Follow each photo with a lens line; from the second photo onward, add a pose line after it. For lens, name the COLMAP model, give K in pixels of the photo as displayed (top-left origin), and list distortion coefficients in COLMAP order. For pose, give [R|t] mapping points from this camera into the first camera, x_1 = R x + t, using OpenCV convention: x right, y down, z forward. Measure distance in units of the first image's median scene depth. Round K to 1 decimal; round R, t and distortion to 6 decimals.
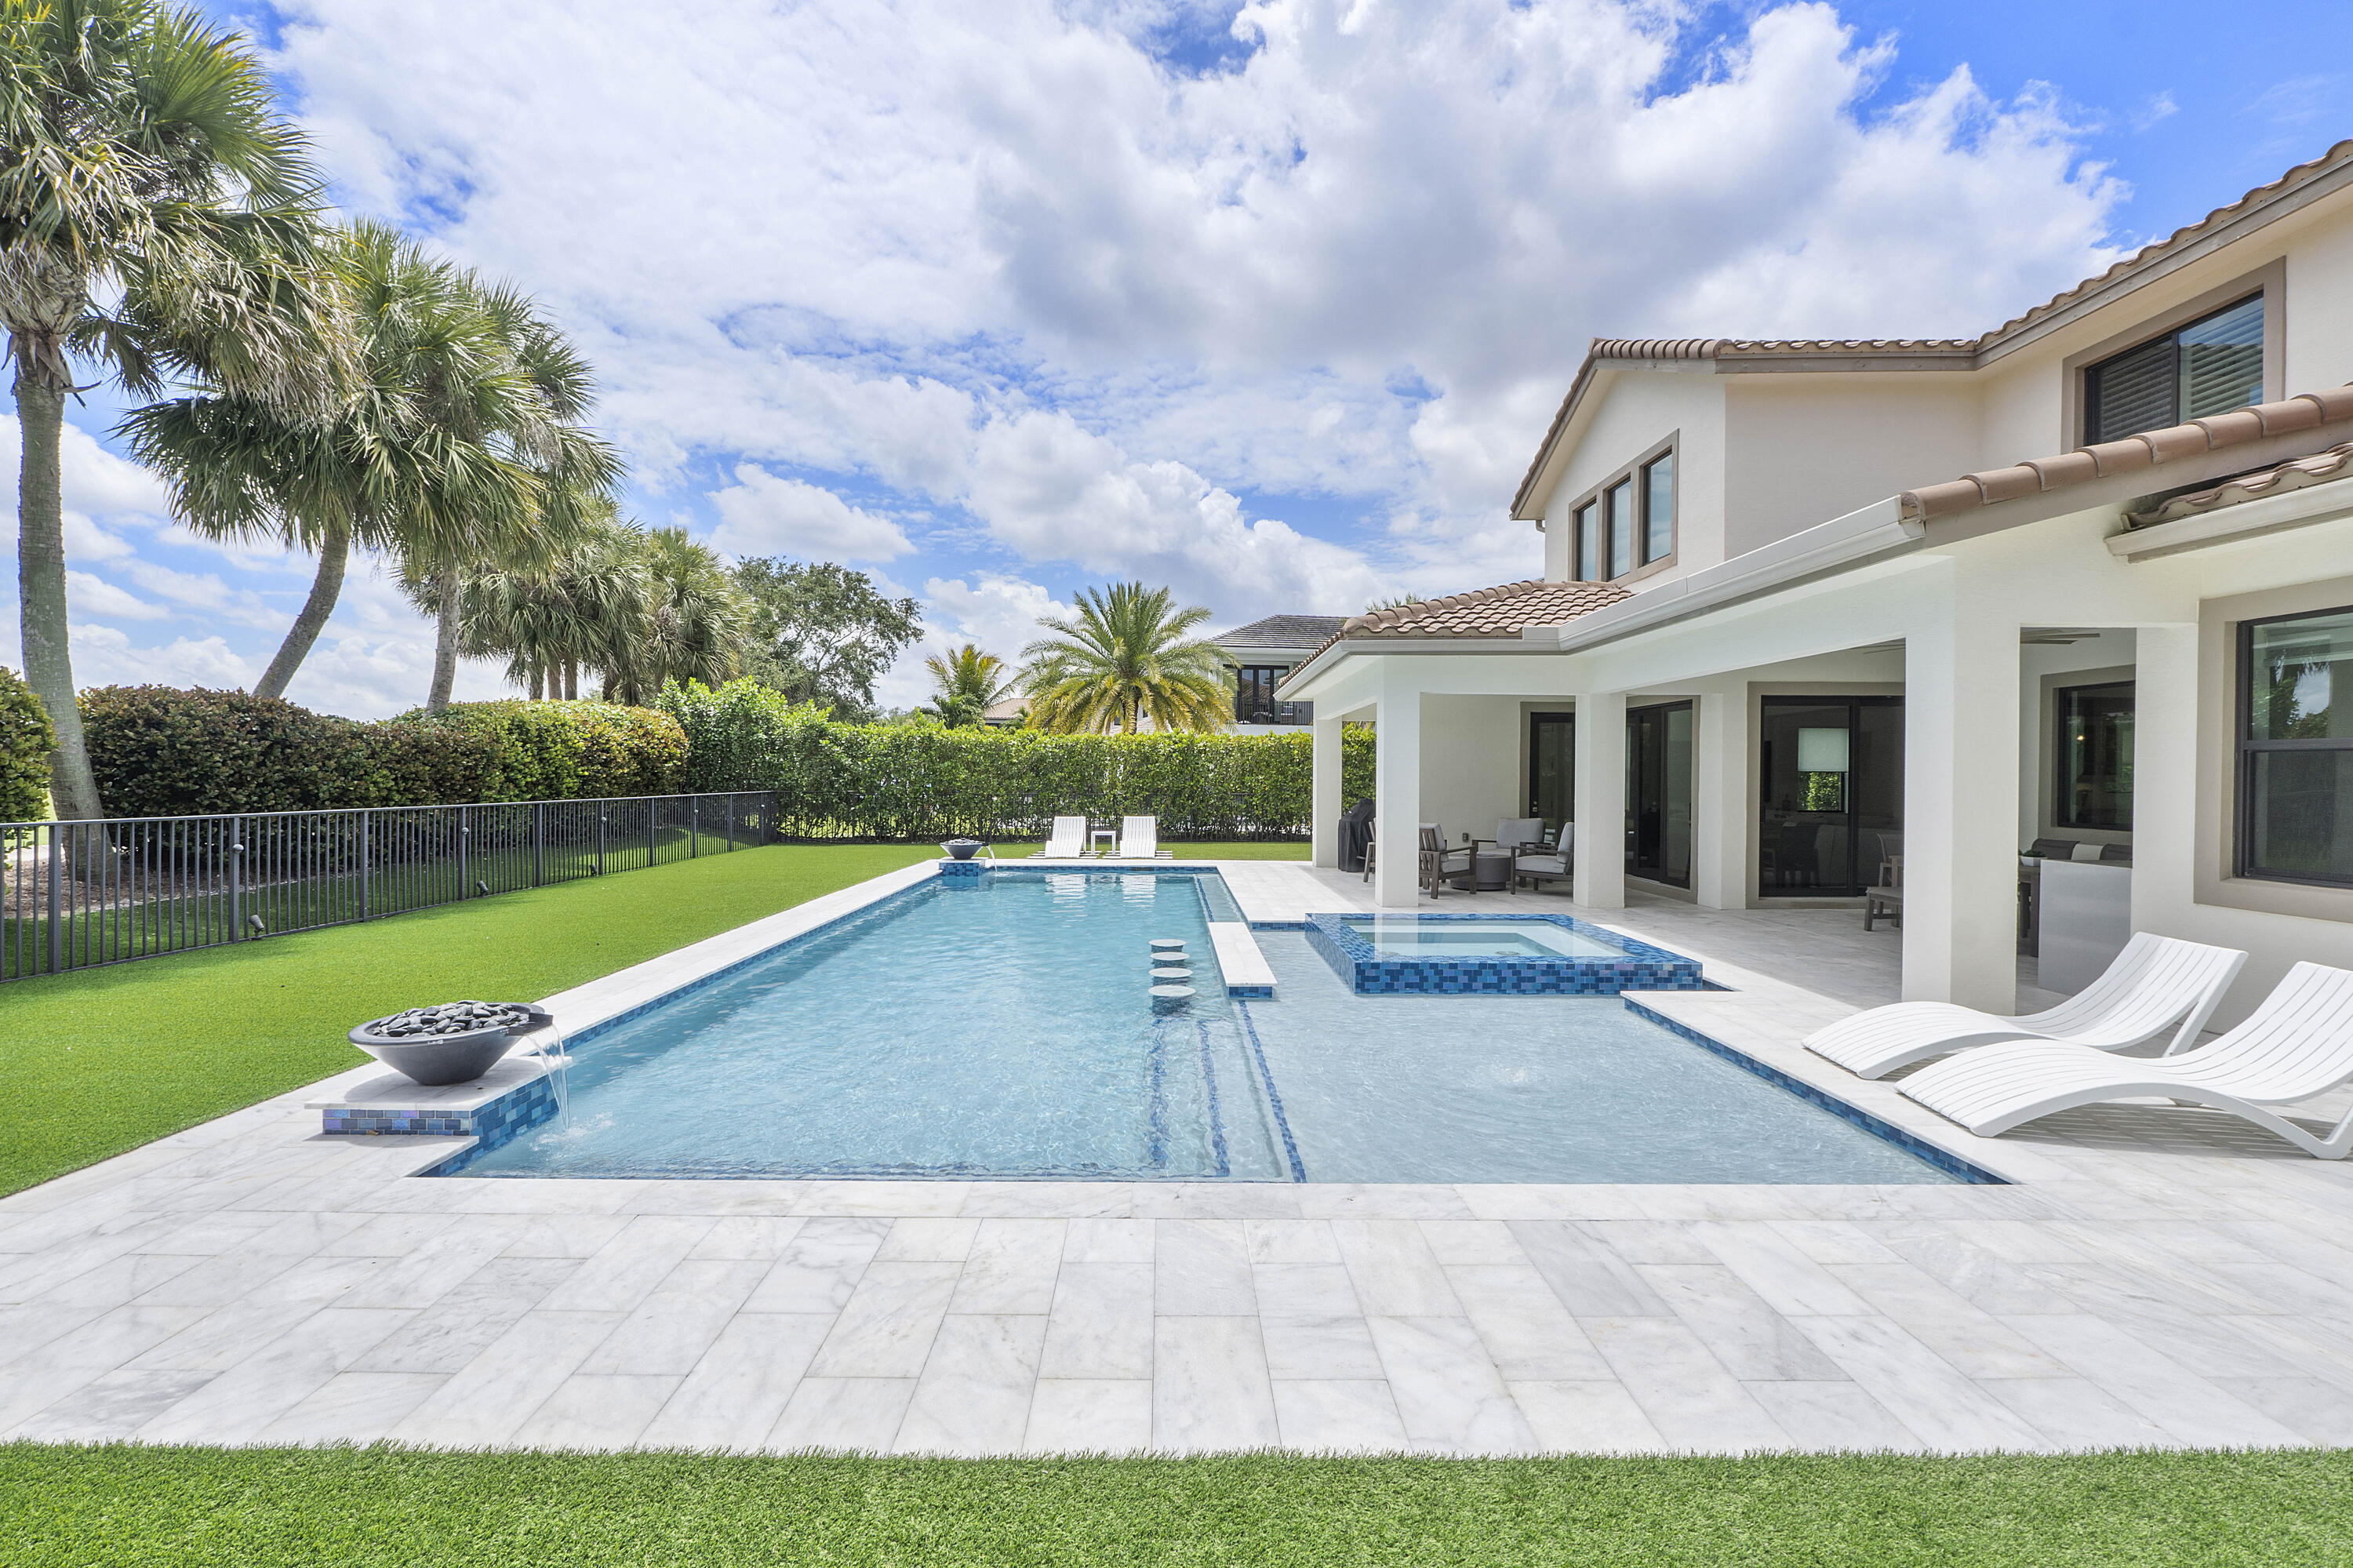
lens RADIAL K [[1003.1, 0, 1165.7], [0, 1003.1, 774.9], [0, 0, 1]] dist [0.002234, -0.004077]
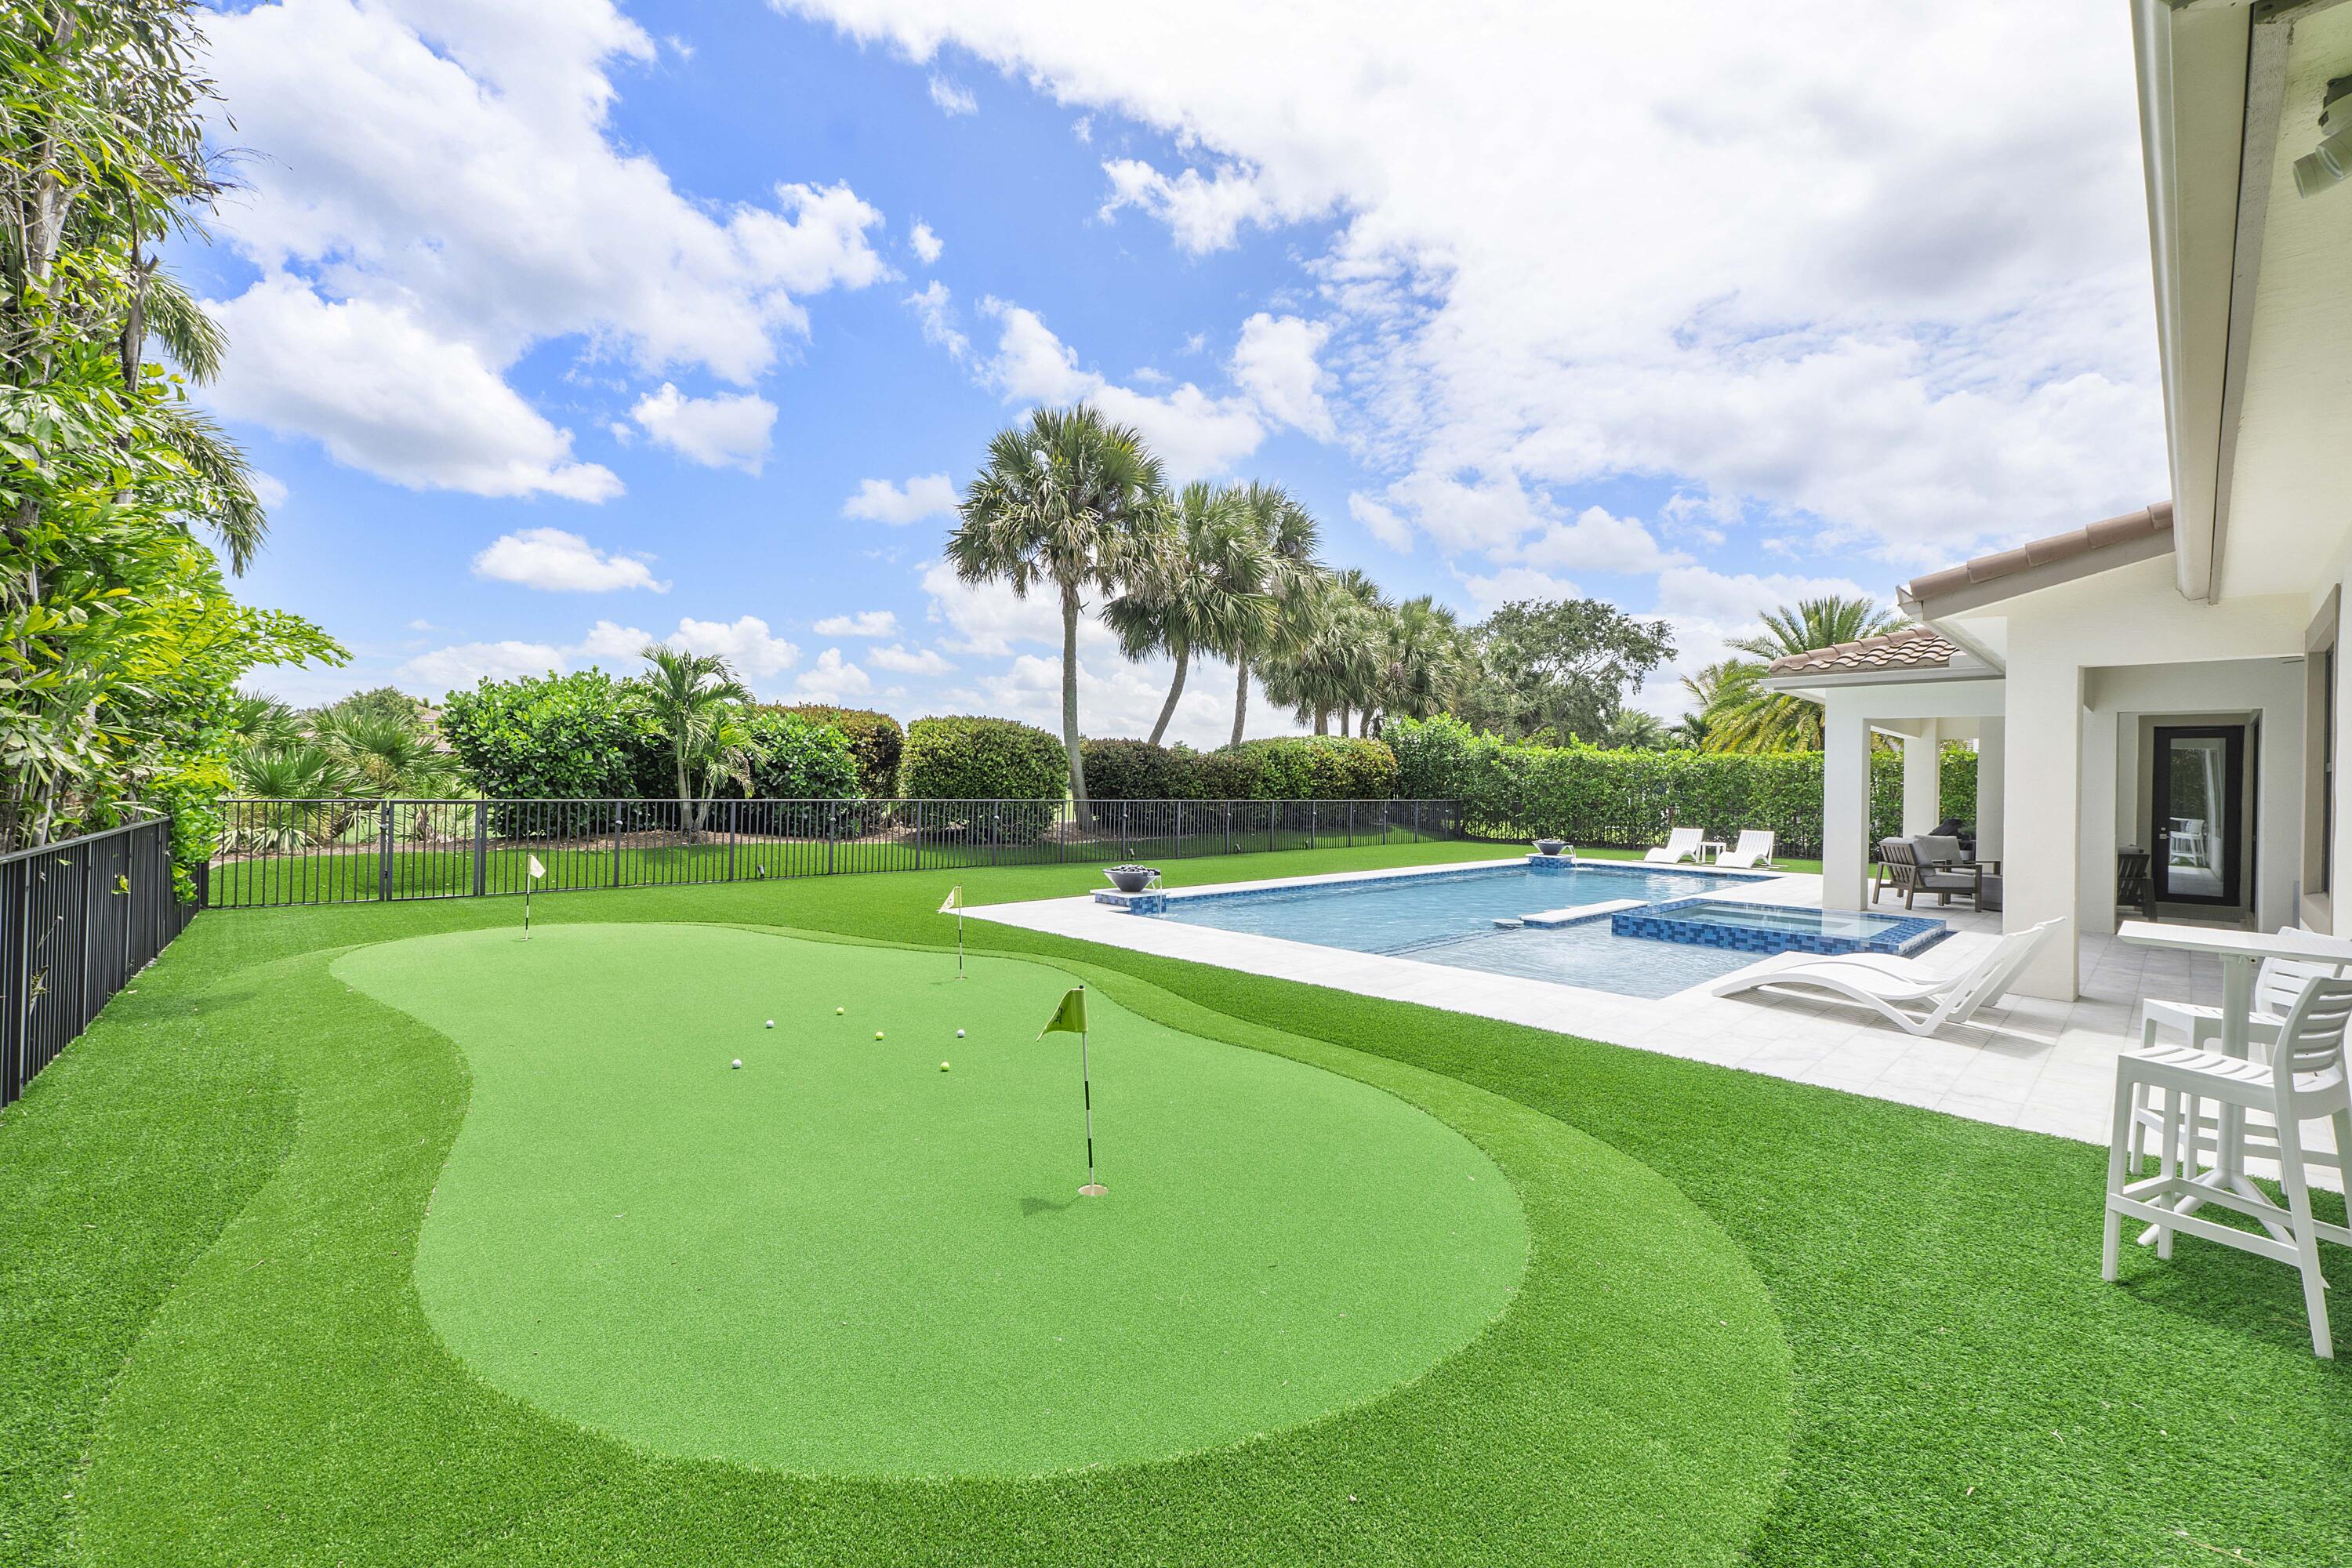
lens RADIAL K [[988.7, 0, 1170.1], [0, 988.7, 778.9], [0, 0, 1]] dist [-0.010328, -0.000009]
pose [[0.703571, 0.007917, -0.710581, 0.388412], [-0.016234, 0.999856, -0.004934, 0.001910], [0.710440, 0.015007, 0.703598, -0.253532]]
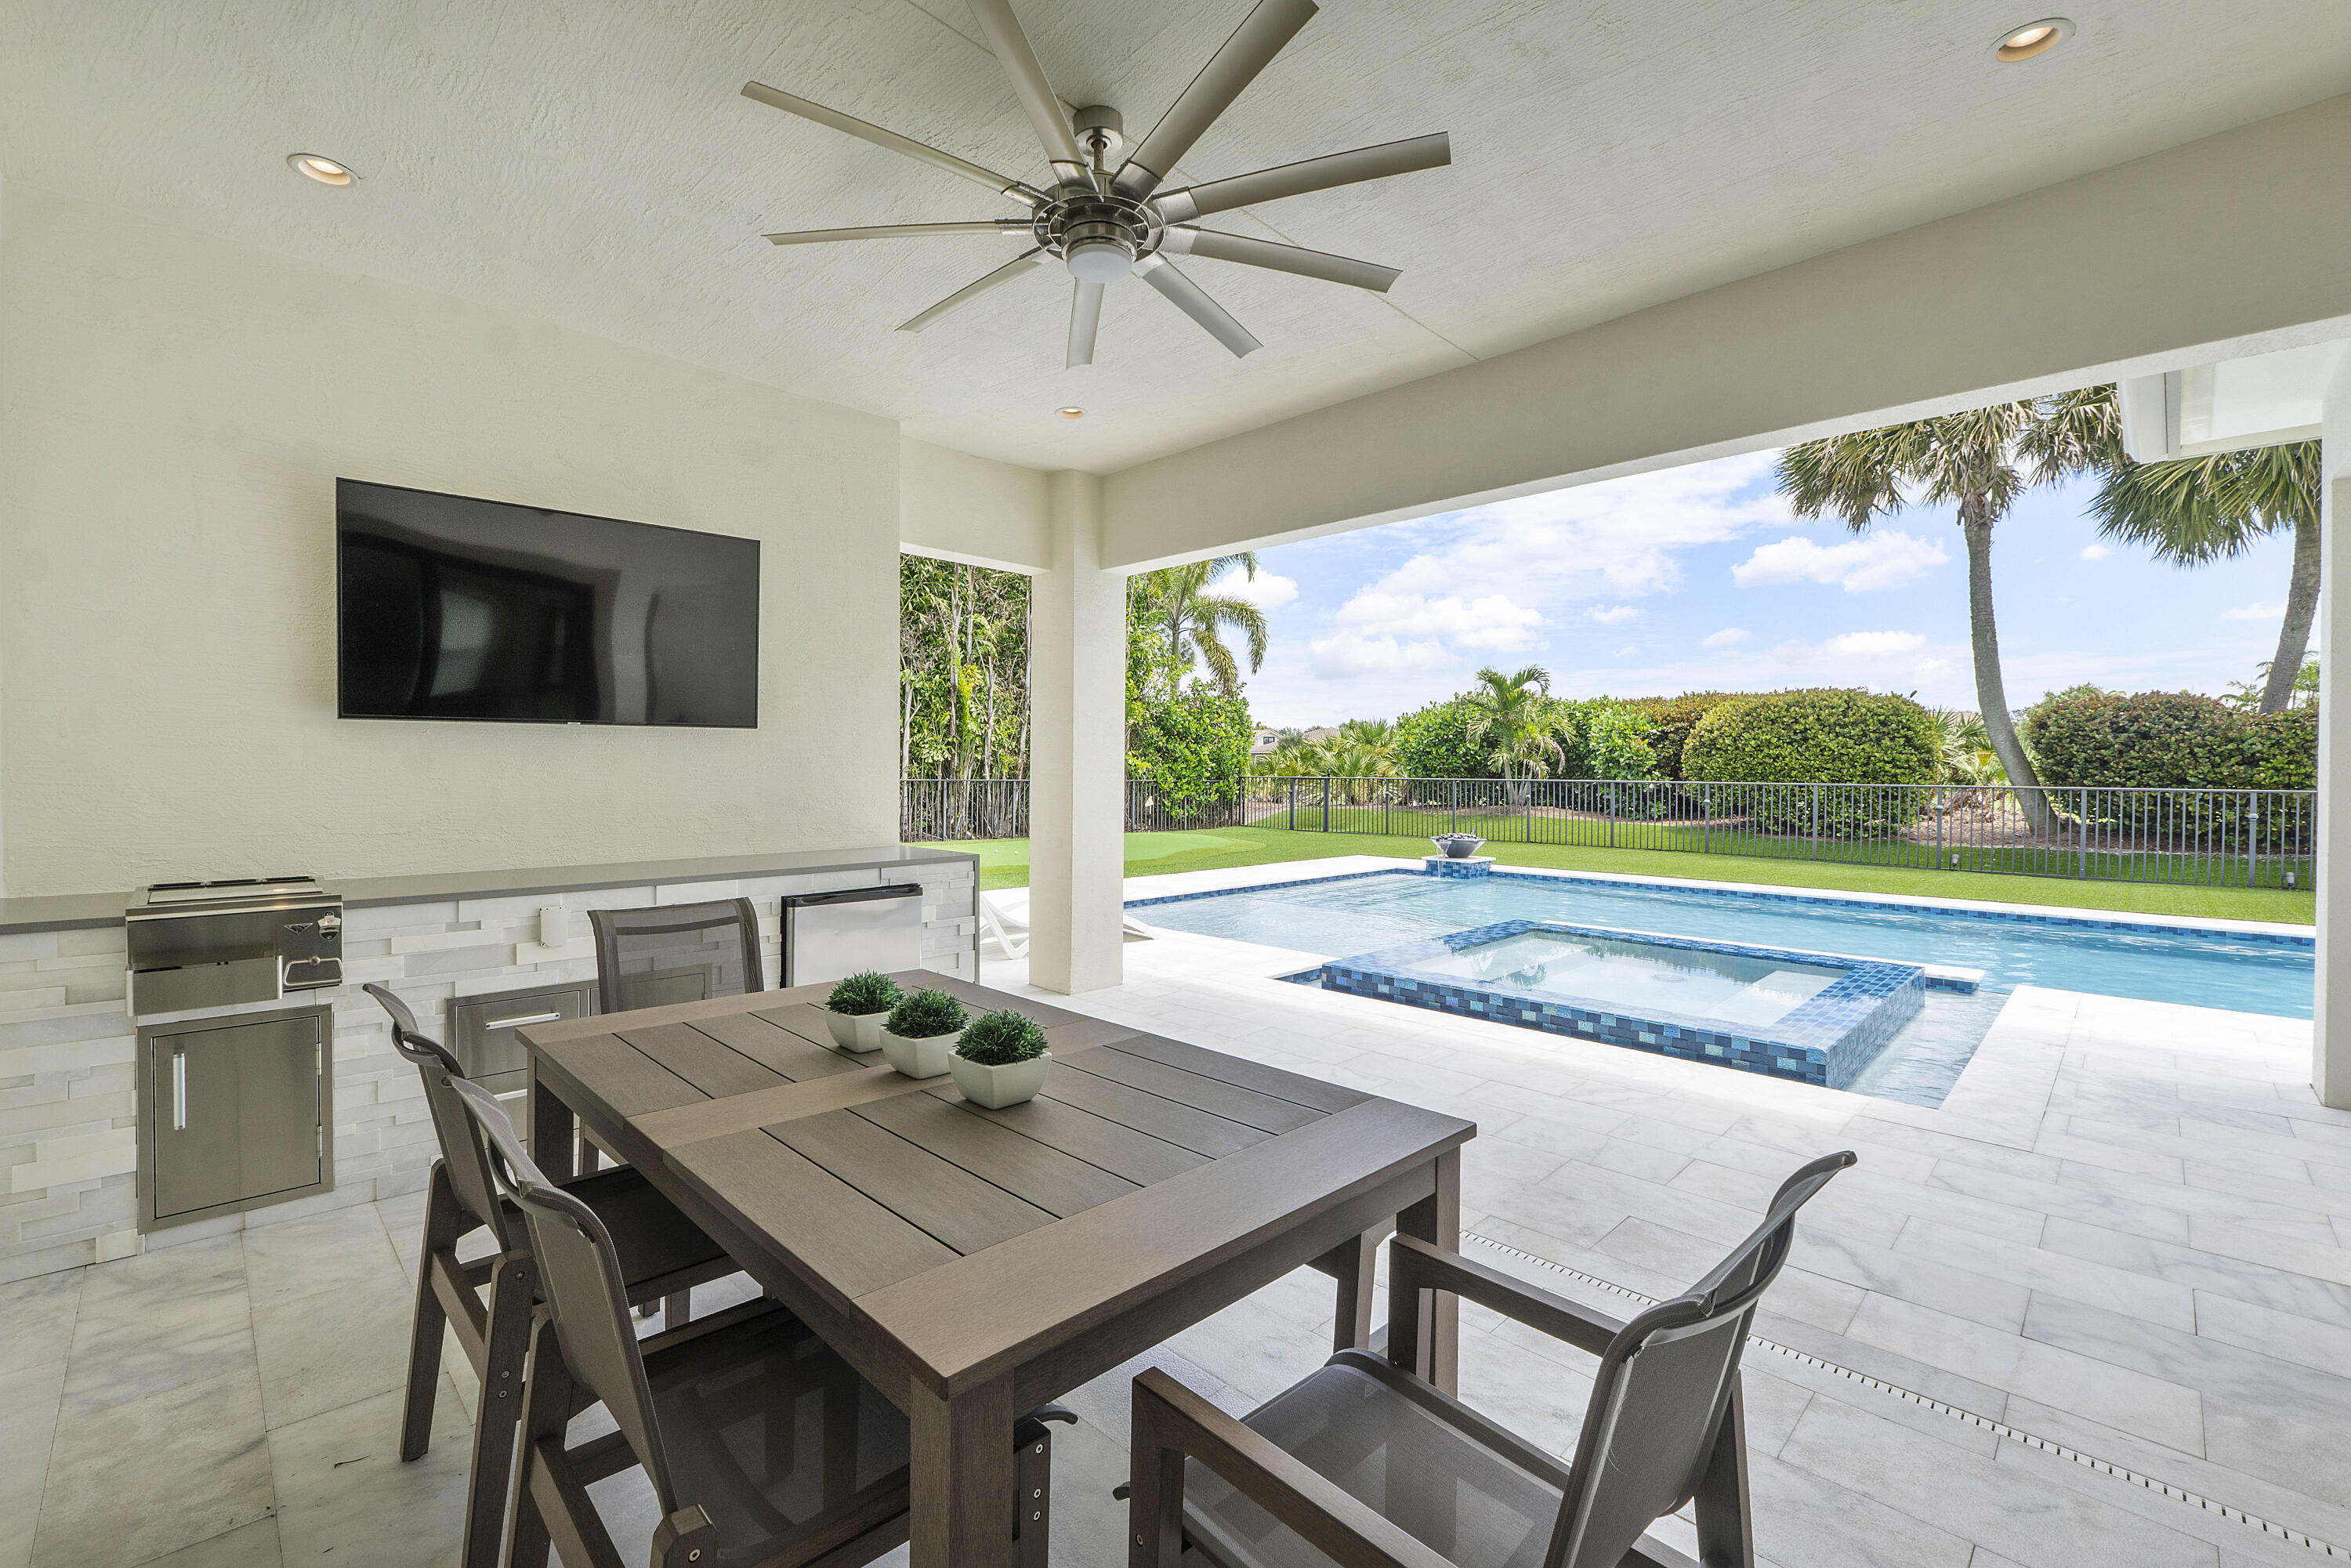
lens RADIAL K [[1002.2, 0, 1164.7], [0, 1002.2, 774.9], [0, 0, 1]] dist [0.002234, -0.004077]
pose [[-0.702869, -0.002966, -0.711313, 0.617224], [-0.009725, 0.999938, 0.005440, 0.016692], [0.711253, 0.010741, -0.702854, 0.779247]]
